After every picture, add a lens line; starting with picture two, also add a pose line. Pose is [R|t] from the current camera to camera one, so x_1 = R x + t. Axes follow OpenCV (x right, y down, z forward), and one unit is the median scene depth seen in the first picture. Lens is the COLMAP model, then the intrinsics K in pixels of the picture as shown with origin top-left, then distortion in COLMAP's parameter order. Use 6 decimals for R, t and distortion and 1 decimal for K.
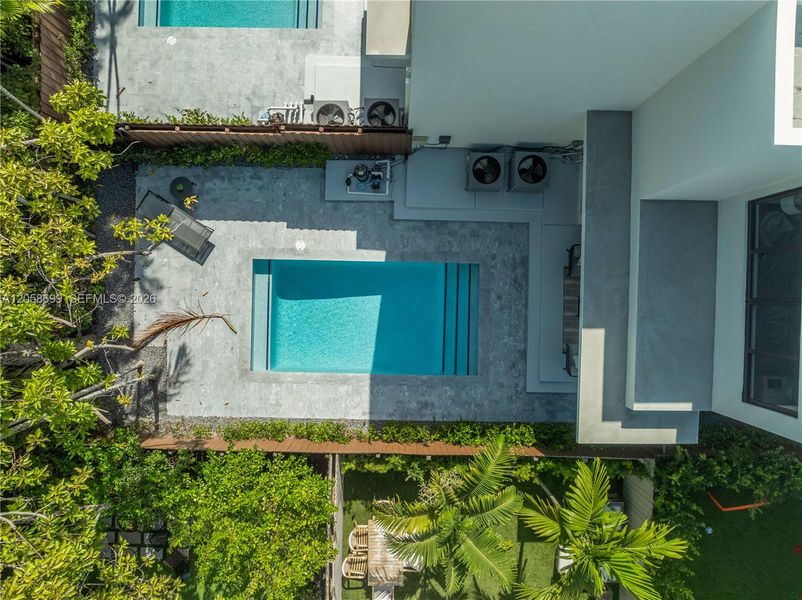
lens RADIAL K [[583.0, 0, 399.9], [0, 583.0, 304.7], [0, 0, 1]] dist [-0.032415, 0.003740]
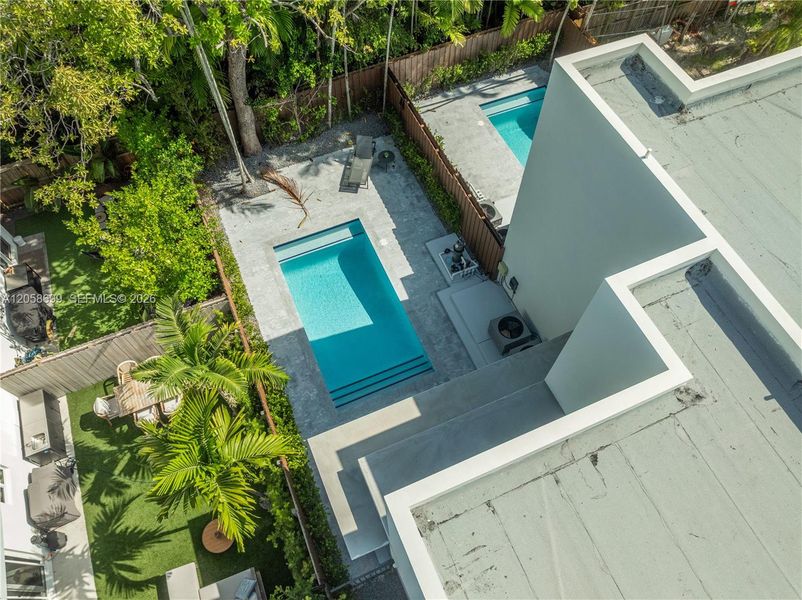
lens RADIAL K [[583.0, 0, 403.9], [0, 583.0, 302.2], [0, 0, 1]] dist [-0.032415, 0.003740]
pose [[0.418233, 0.780855, -0.464054, 0.515070], [-0.908302, 0.354867, -0.221488, 0.175956], [-0.008273, 0.514135, 0.857670, 0.012693]]
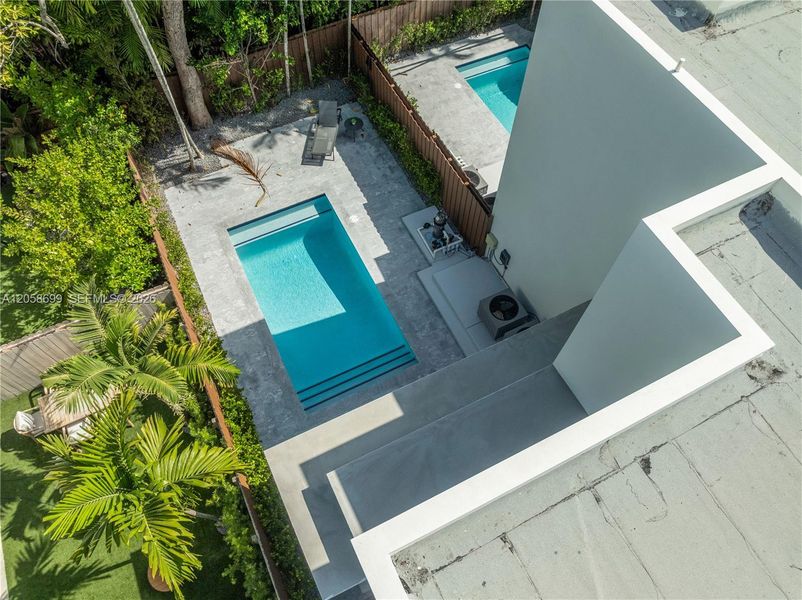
lens RADIAL K [[583.0, 0, 402.5], [0, 583.0, 301.9], [0, 0, 1]] dist [-0.032415, 0.003740]
pose [[0.464239, 0.763252, -0.449365, 0.470588], [-0.885605, 0.392201, -0.248761, 0.146279], [-0.013626, 0.513444, 0.858015, 0.155895]]
